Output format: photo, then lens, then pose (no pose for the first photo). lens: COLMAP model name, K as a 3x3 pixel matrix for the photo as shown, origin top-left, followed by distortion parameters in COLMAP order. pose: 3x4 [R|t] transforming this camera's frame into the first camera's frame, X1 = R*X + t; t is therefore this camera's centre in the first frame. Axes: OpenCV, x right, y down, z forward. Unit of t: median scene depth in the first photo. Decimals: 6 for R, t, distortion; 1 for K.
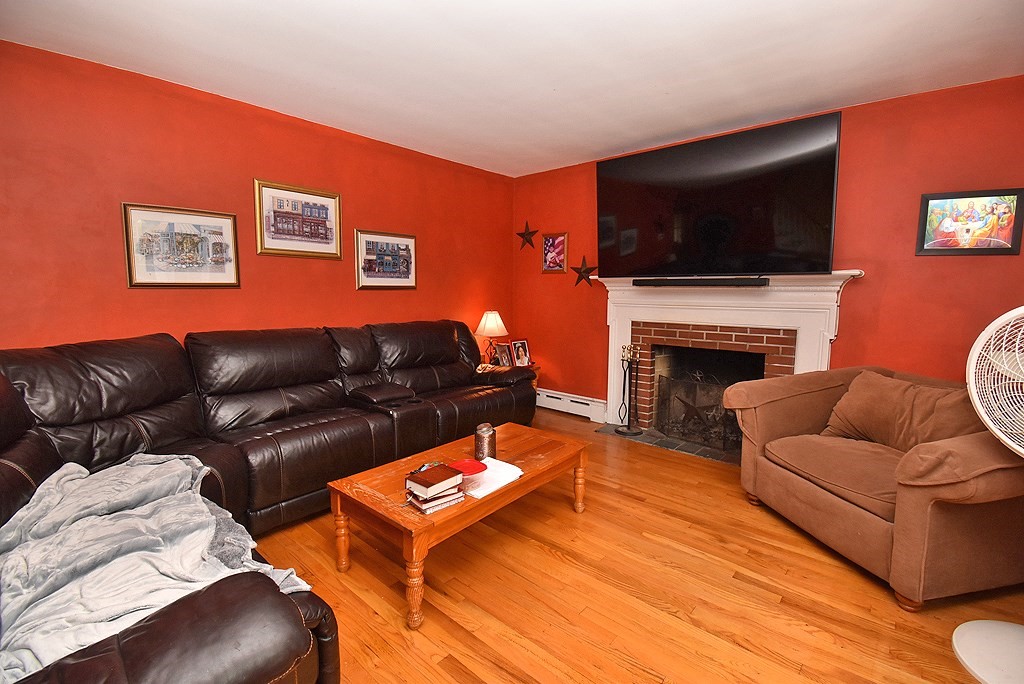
lens RADIAL K [[452.6, 0, 509.3], [0, 452.6, 332.1], [0, 0, 1]] dist [0.022998, -0.028208]
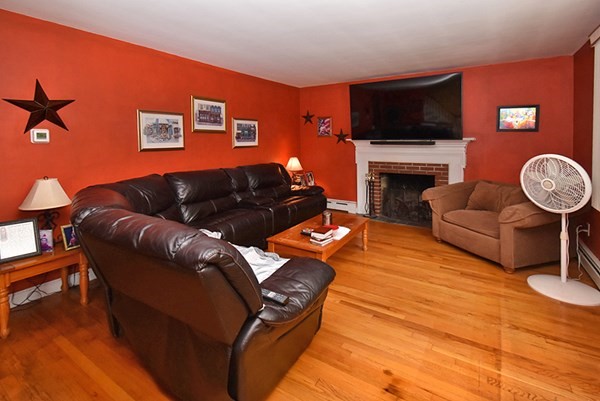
lens RADIAL K [[271.5, 0, 300.8], [0, 271.5, 145.8], [0, 0, 1]] dist [0.000585, 0.000135]
pose [[0.993280, -0.016739, 0.114519, -0.210726], [0.025638, 0.996726, -0.076683, -0.010011], [-0.112860, 0.079103, 0.990457, -0.213328]]
